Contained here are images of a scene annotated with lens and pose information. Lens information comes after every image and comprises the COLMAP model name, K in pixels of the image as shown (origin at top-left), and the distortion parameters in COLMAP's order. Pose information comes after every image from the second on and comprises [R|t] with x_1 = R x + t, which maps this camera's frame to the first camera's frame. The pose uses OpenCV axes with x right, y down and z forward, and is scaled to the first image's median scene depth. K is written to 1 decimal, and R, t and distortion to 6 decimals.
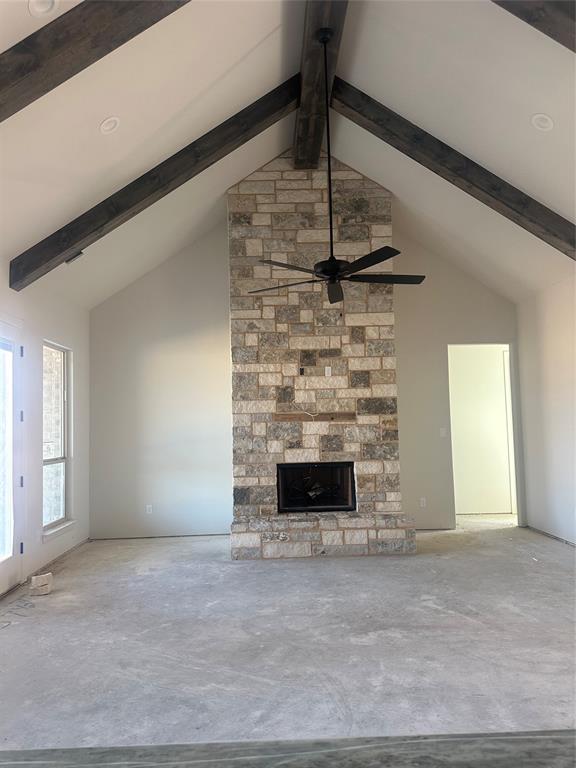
lens RADIAL K [[548.4, 0, 284.4], [0, 548.4, 384.2], [0, 0, 1]] dist [0.077457, -0.030998]
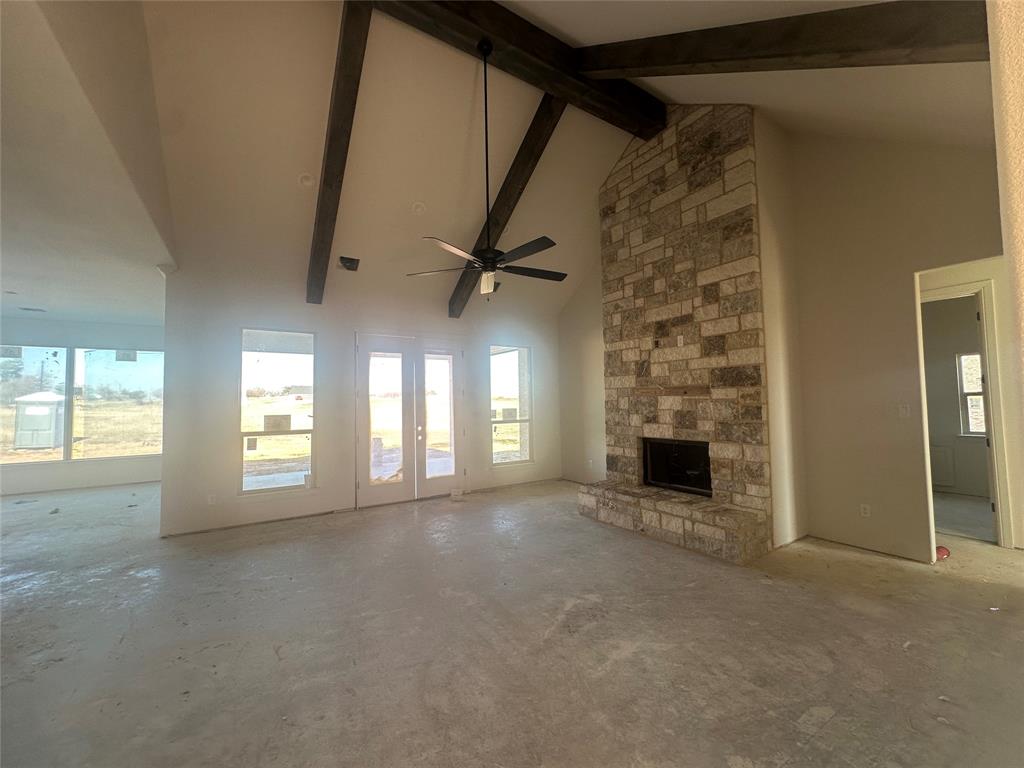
lens RADIAL K [[407.5, 0, 511.2], [0, 407.5, 383.8], [0, 0, 1]] dist [-0.002634, 0.000824]
pose [[0.511276, -0.025273, -0.859045, 0.520081], [0.056579, 0.998389, 0.004302, 0.029323], [0.857552, -0.050804, 0.511882, 0.410280]]
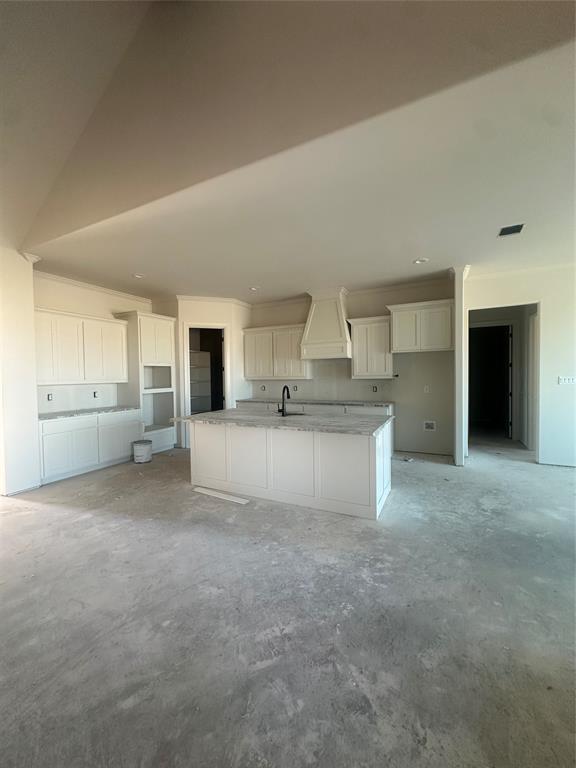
lens RADIAL K [[305.6, 0, 293.1], [0, 305.6, 381.6], [0, 0, 1]] dist [-0.002634, 0.000824]
pose [[-0.880137, 0.024453, 0.474089, -0.219743], [0.007908, 0.999289, -0.036861, 0.051832], [-0.474654, -0.028694, -0.879705, 0.571636]]
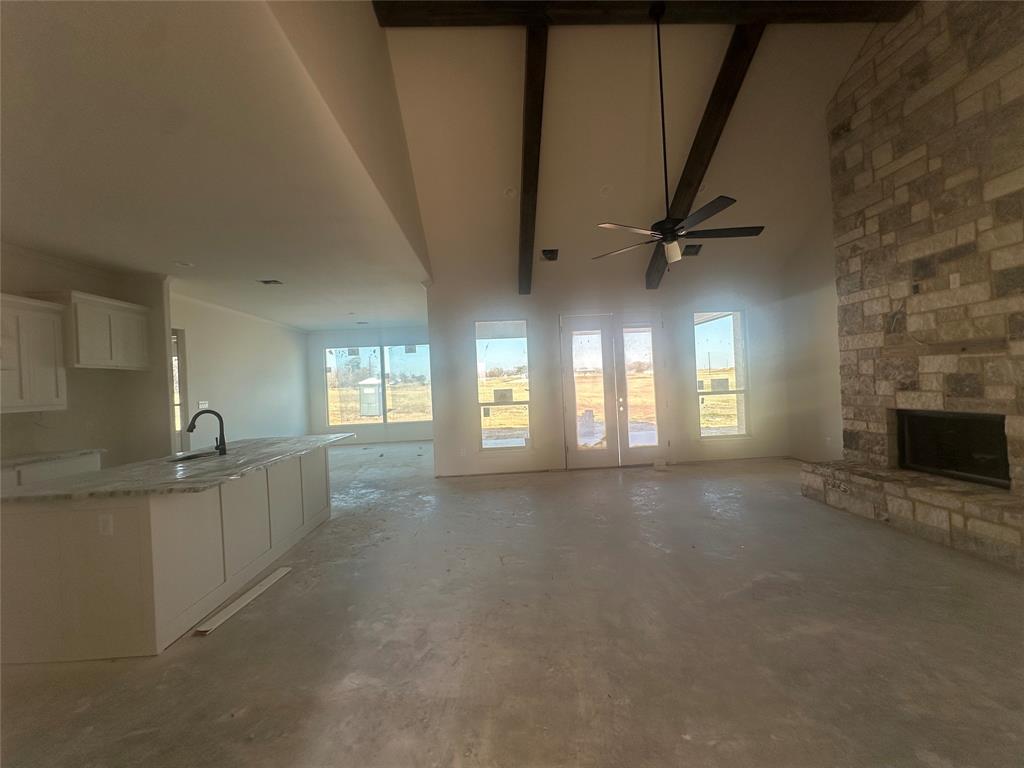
lens RADIAL K [[407.5, 0, 513.1], [0, 407.5, 383.1], [0, 0, 1]] dist [-0.002634, 0.000824]
pose [[0.016241, 0.018909, -0.999689, 0.584728], [0.105185, 0.994241, 0.020515, 0.035269], [0.994320, -0.105486, 0.014158, 0.433679]]
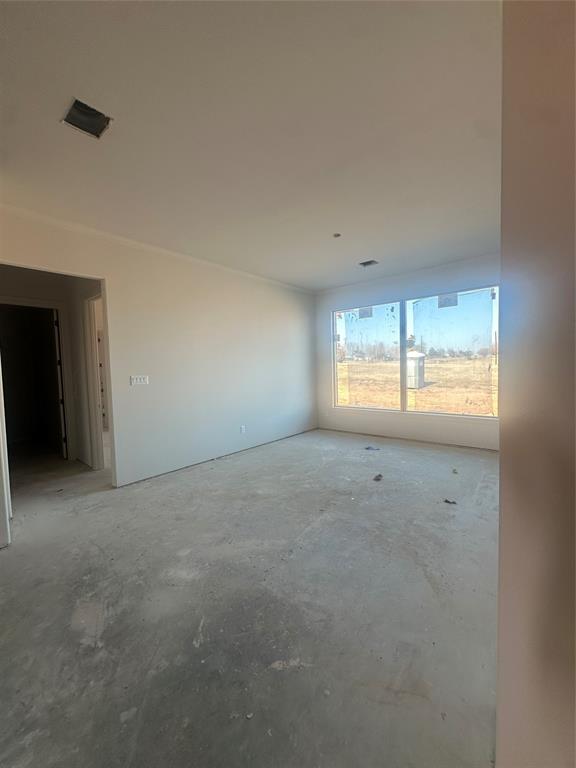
lens RADIAL K [[305.6, 0, 284.4], [0, 305.6, 383.3], [0, 0, 1]] dist [-0.002634, 0.000824]
pose [[-0.678304, 0.078266, -0.730602, -0.198319], [0.083006, 0.996108, 0.029645, 0.041327], [0.730078, -0.040536, -0.682160, 0.277898]]
